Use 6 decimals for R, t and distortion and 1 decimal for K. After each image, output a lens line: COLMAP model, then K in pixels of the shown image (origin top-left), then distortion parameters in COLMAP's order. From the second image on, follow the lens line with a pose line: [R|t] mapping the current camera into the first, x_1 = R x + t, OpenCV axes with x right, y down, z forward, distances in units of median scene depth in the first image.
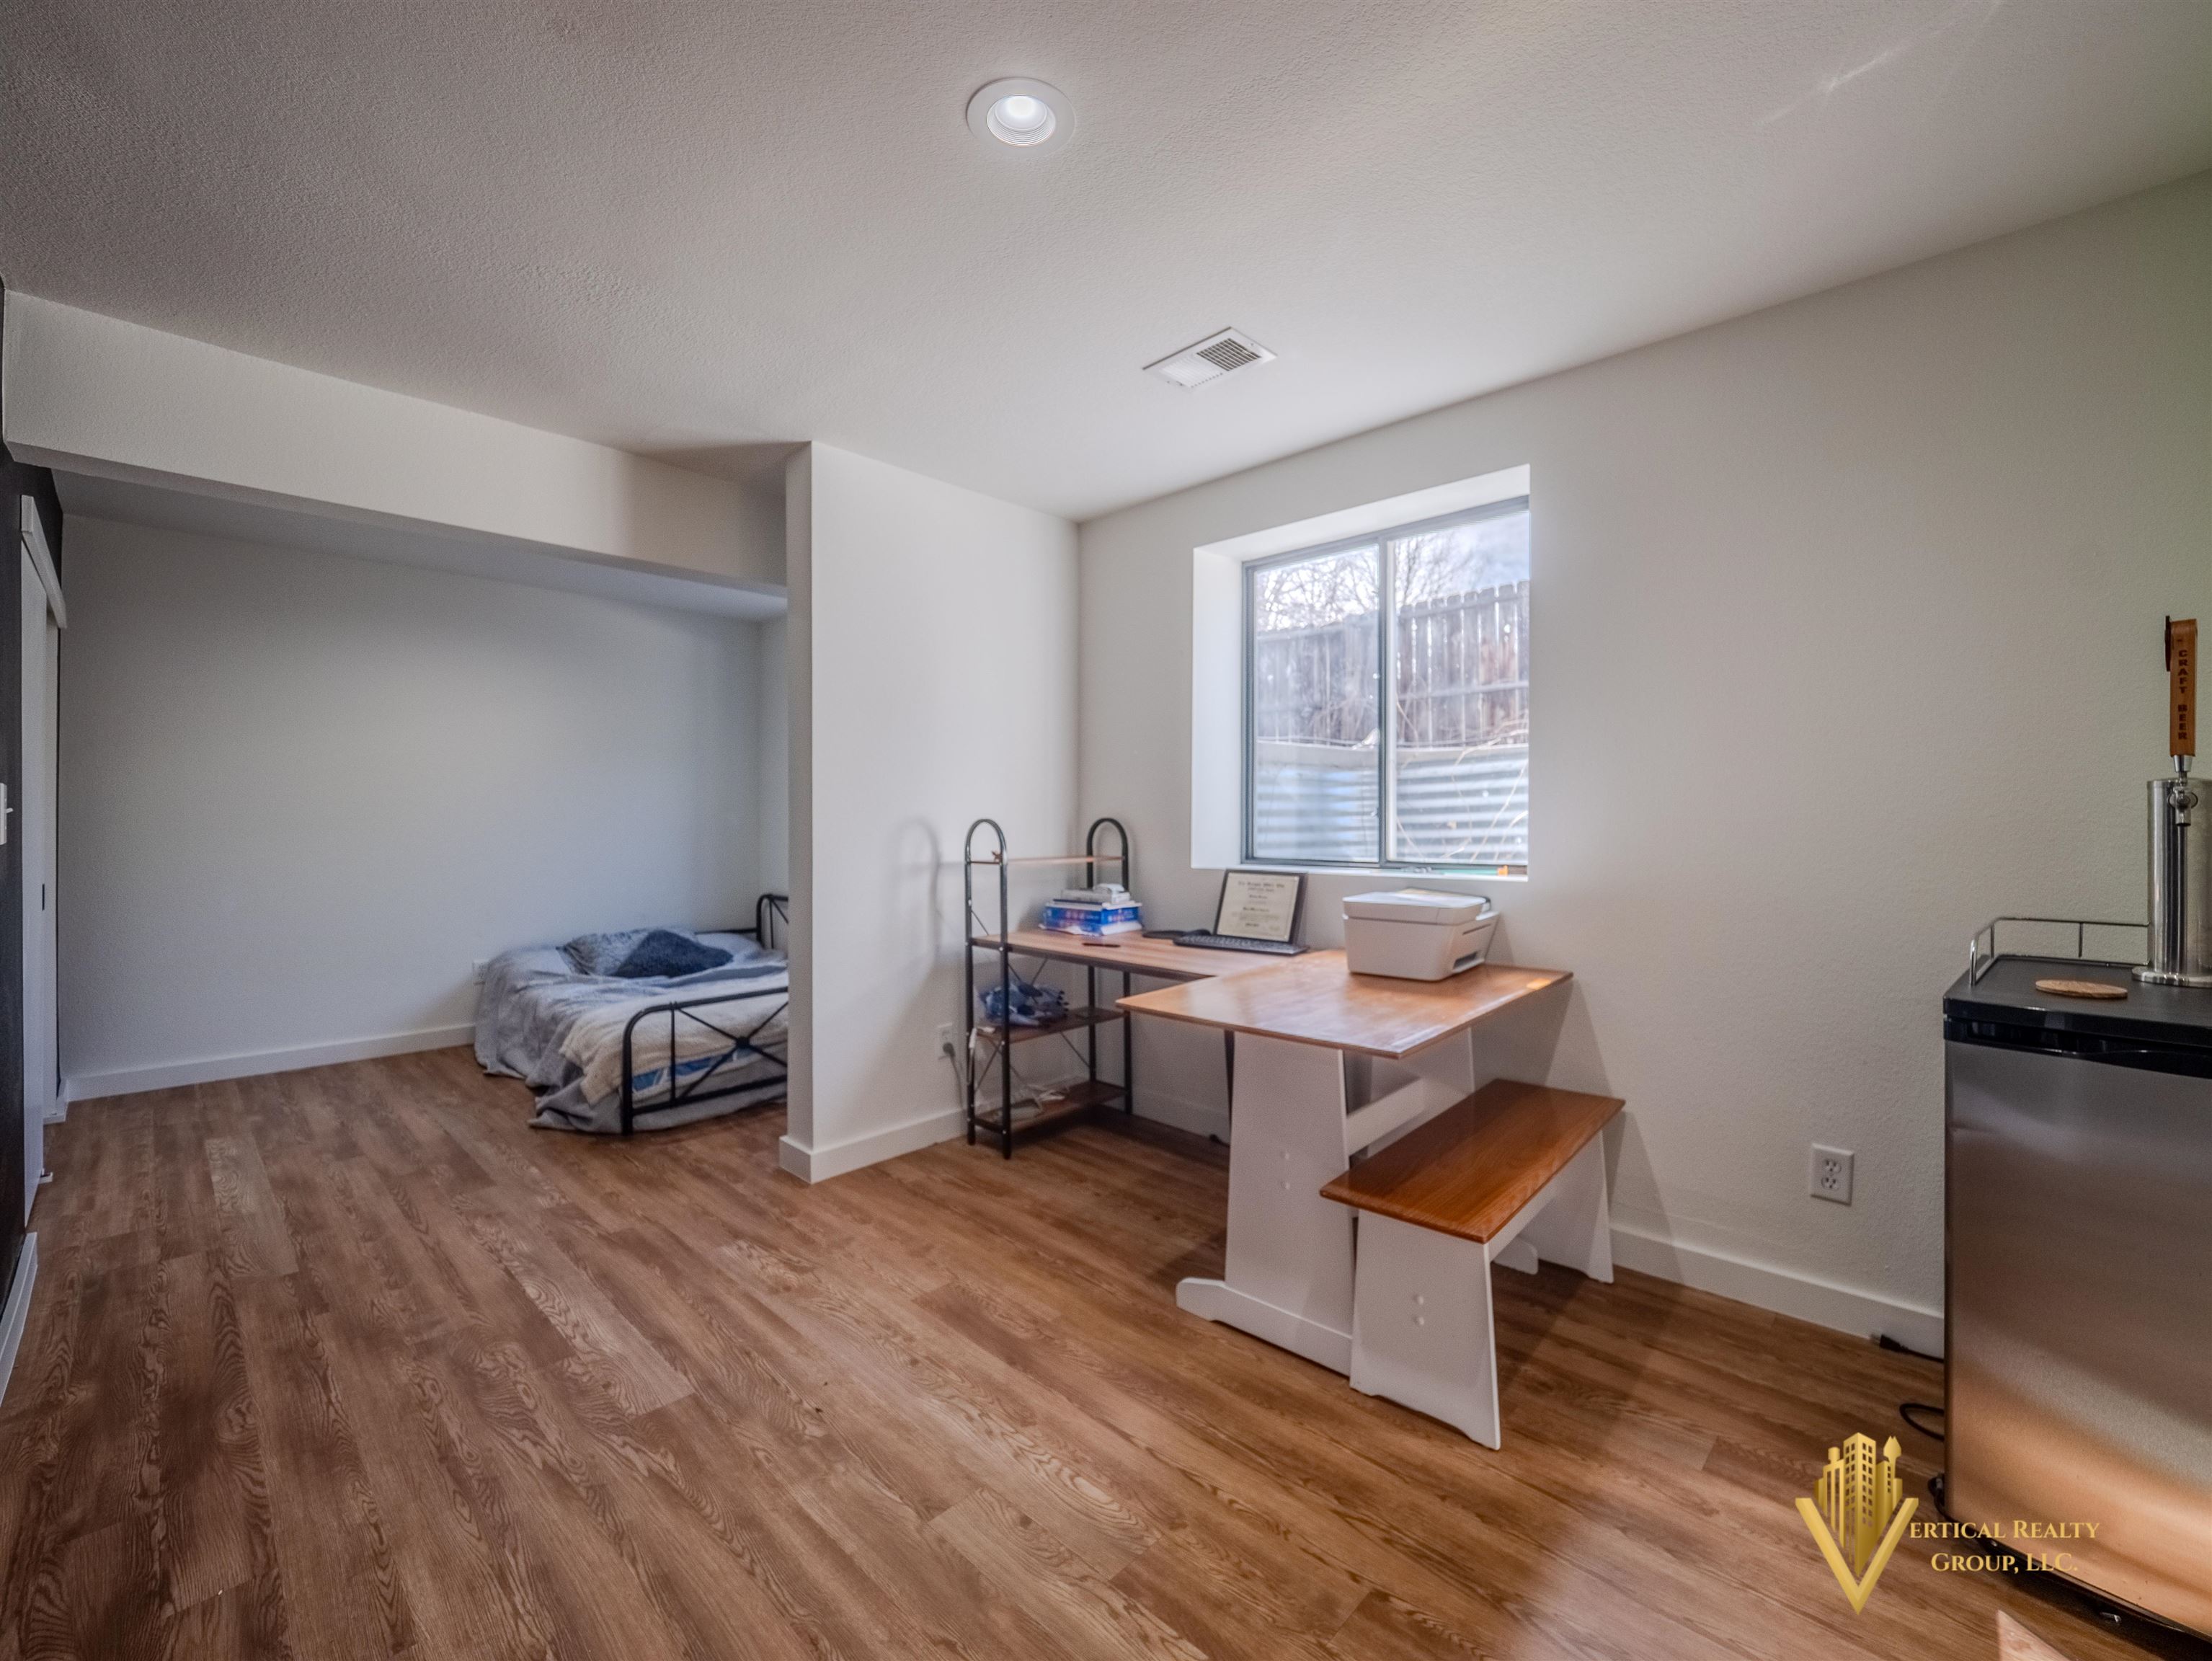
lens RADIAL K [[940.2, 0, 1103.4], [0, 940.2, 836.0], [0, 0, 1]] dist [-0.001306, -0.001171]
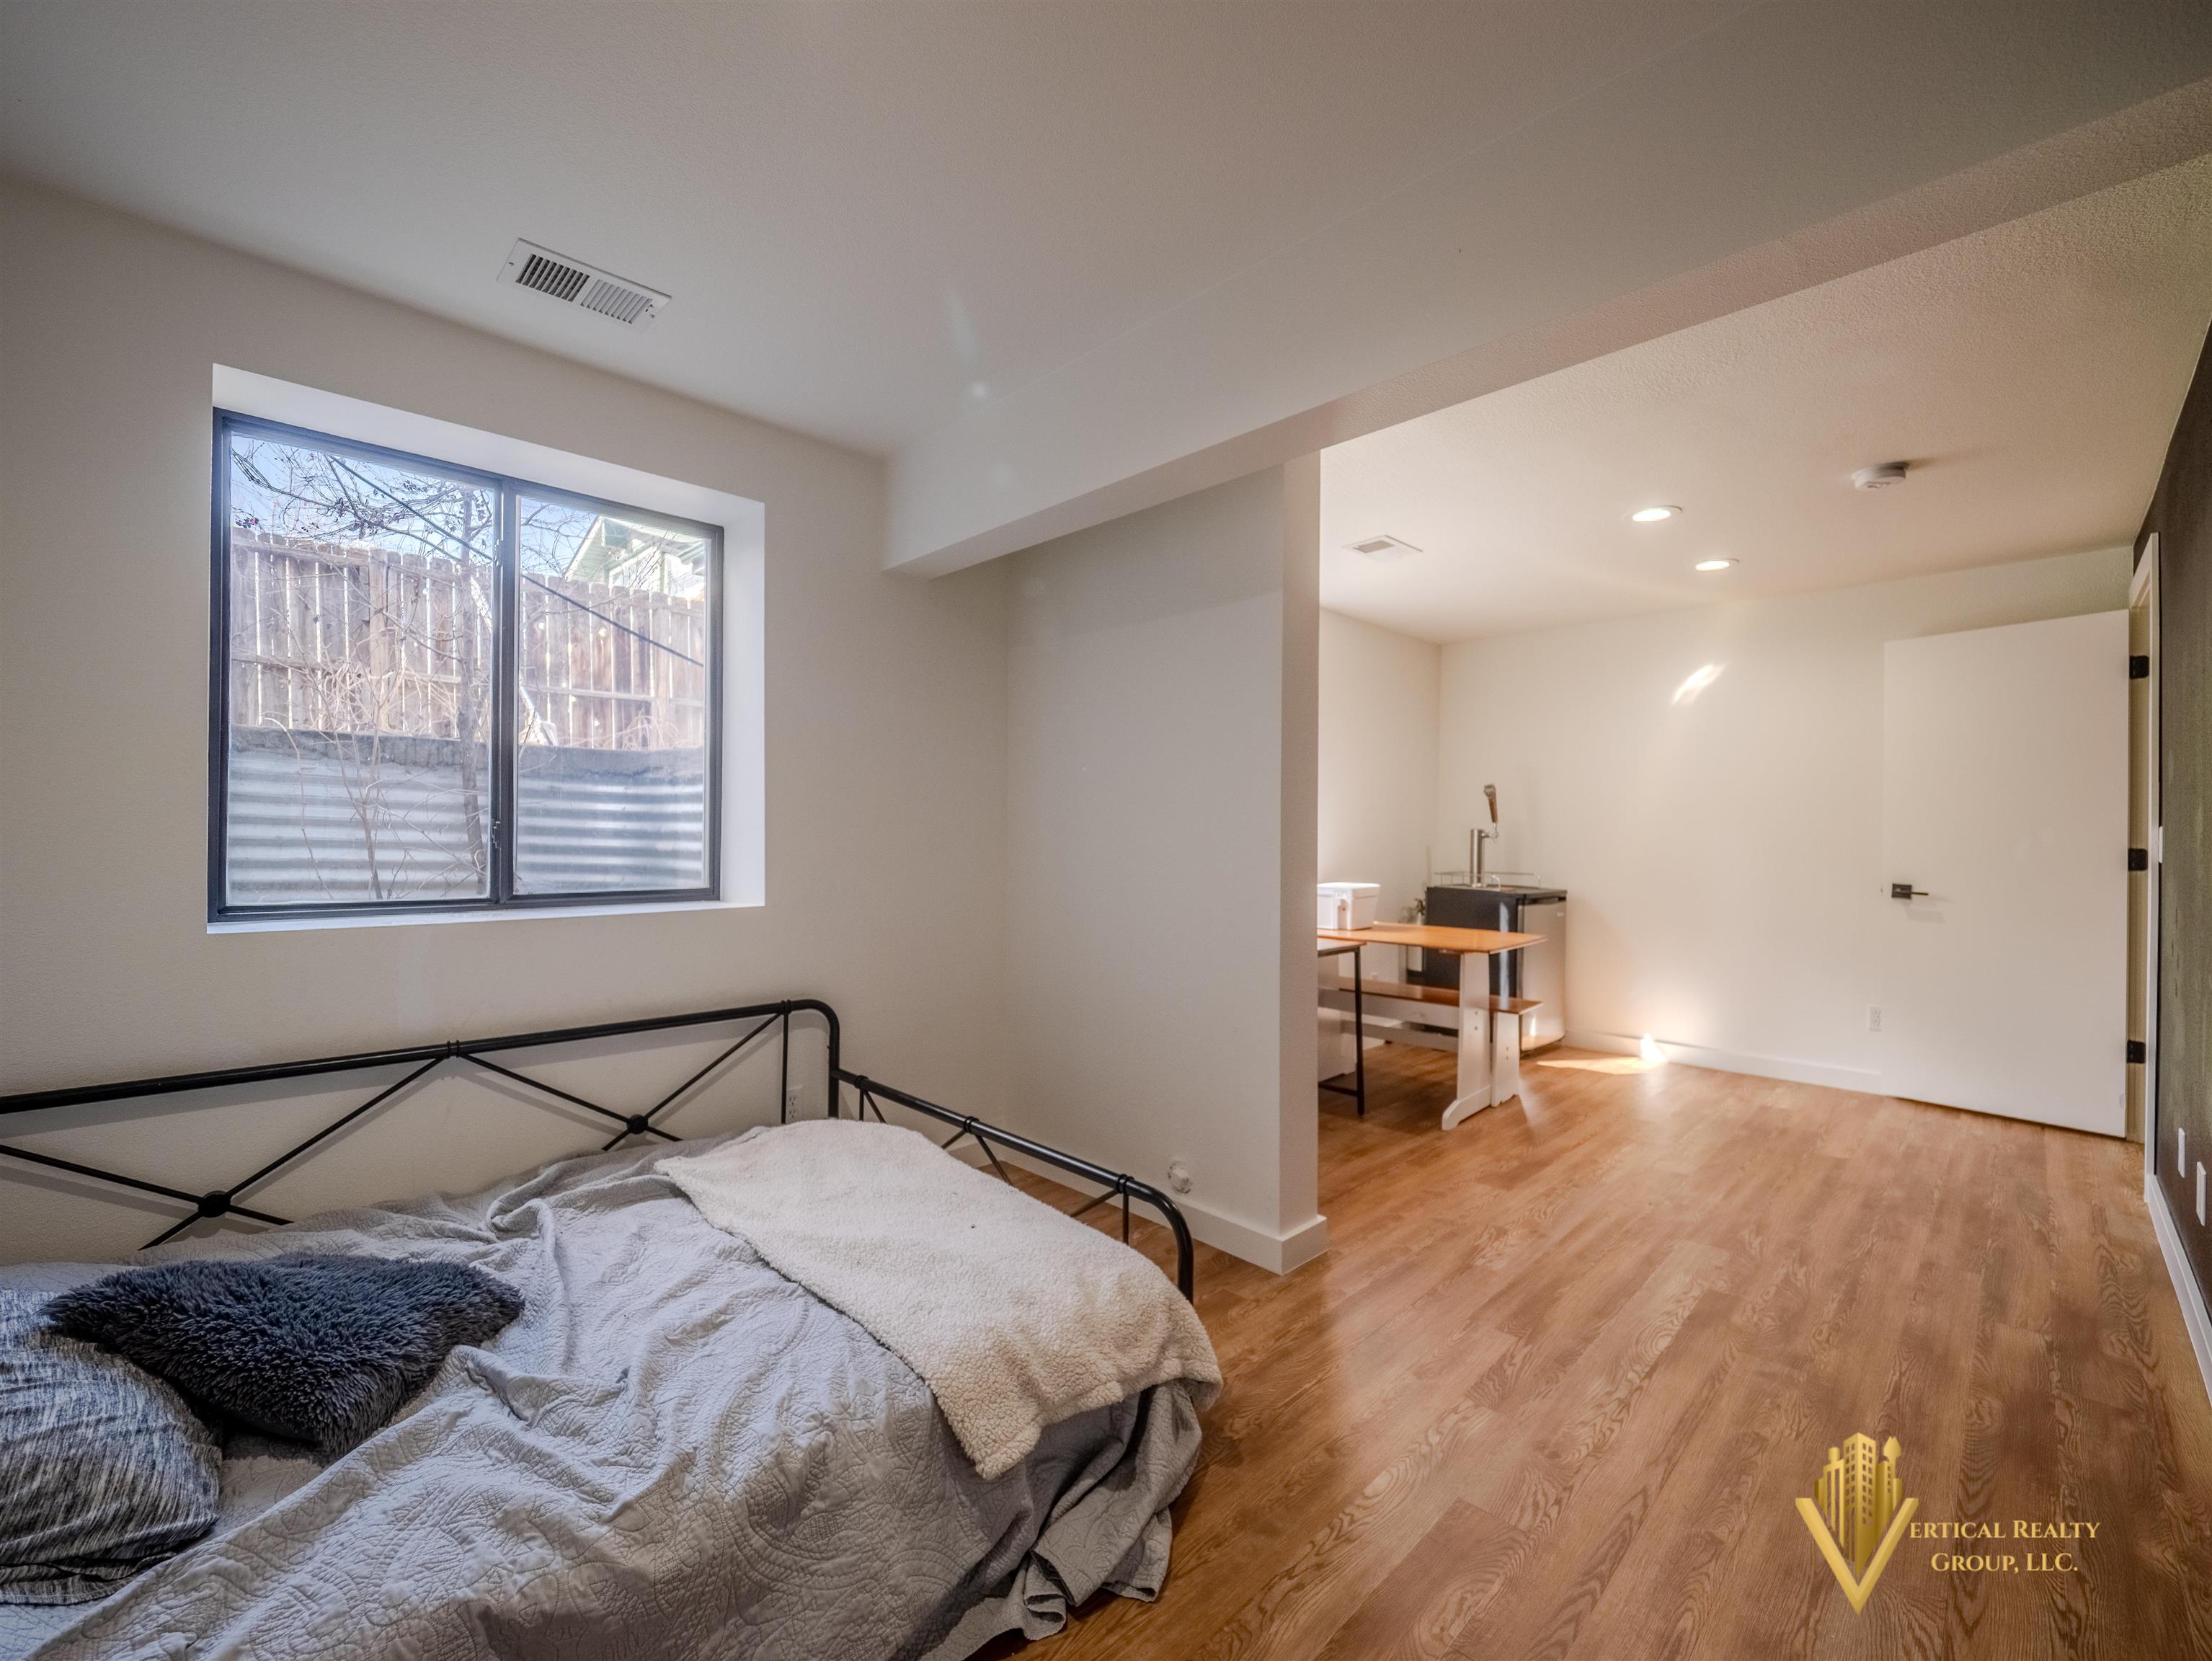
lens RADIAL K [[940.2, 0, 1103.4], [0, 940.2, 836.0], [0, 0, 1]] dist [-0.001306, -0.001171]
pose [[0.003116, 0.000040, 0.999995, -1.511327], [0.014864, 0.999890, -0.000086, -0.035174], [-0.999885, 0.014864, 0.003115, 1.506659]]
